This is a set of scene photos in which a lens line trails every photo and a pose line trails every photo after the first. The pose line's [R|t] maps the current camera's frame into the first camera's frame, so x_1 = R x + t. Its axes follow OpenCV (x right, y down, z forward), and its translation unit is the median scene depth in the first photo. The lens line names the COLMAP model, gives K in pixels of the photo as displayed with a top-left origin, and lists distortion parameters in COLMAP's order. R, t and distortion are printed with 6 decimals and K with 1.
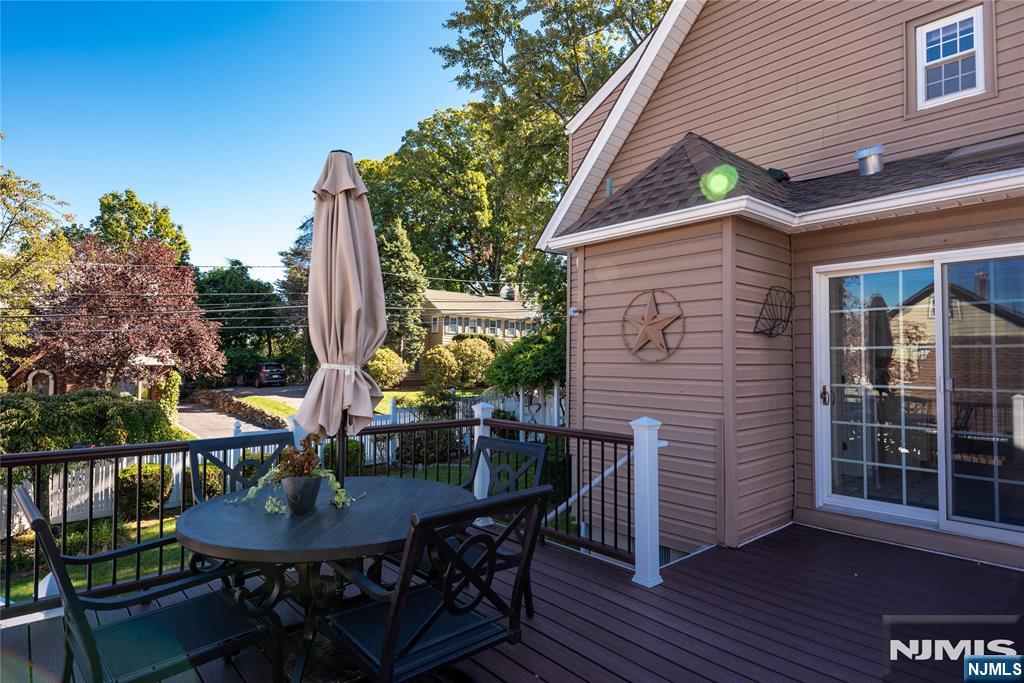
lens RADIAL K [[547.4, 0, 512.0], [0, 547.4, 341.5], [0, 0, 1]] dist [0.015374, 0.000378]
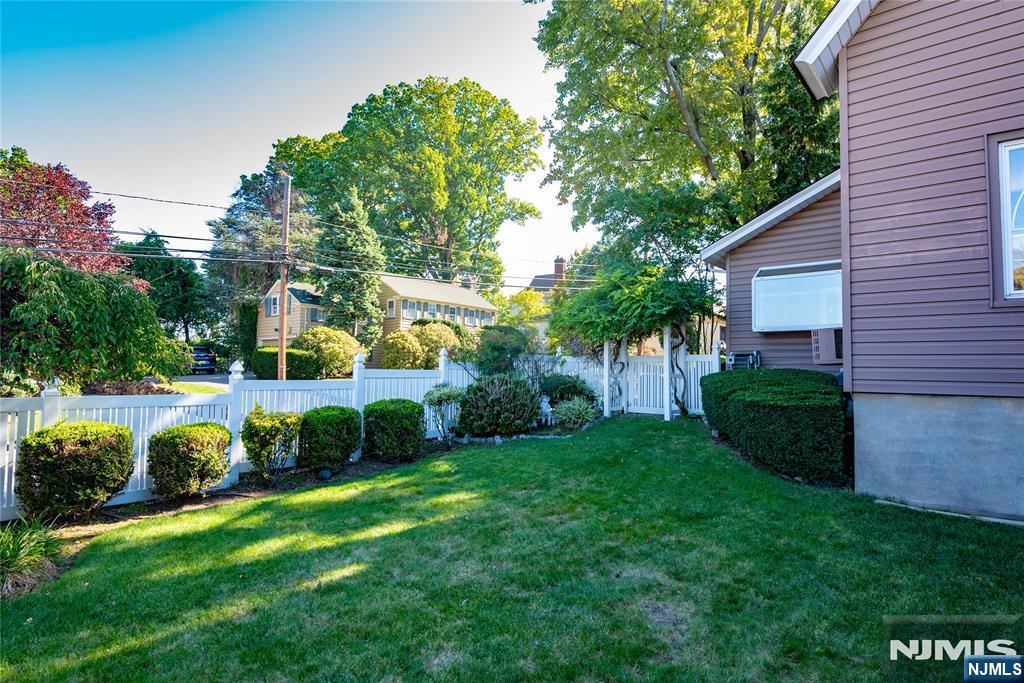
lens RADIAL K [[531.3, 0, 512.0], [0, 531.3, 341.5], [0, 0, 1]] dist [0.002458, -0.000504]
pose [[0.987318, 0.015163, 0.158027, -0.086150], [-0.012586, 0.999771, -0.017299, 0.038199], [-0.158253, 0.015091, 0.987283, 0.108280]]
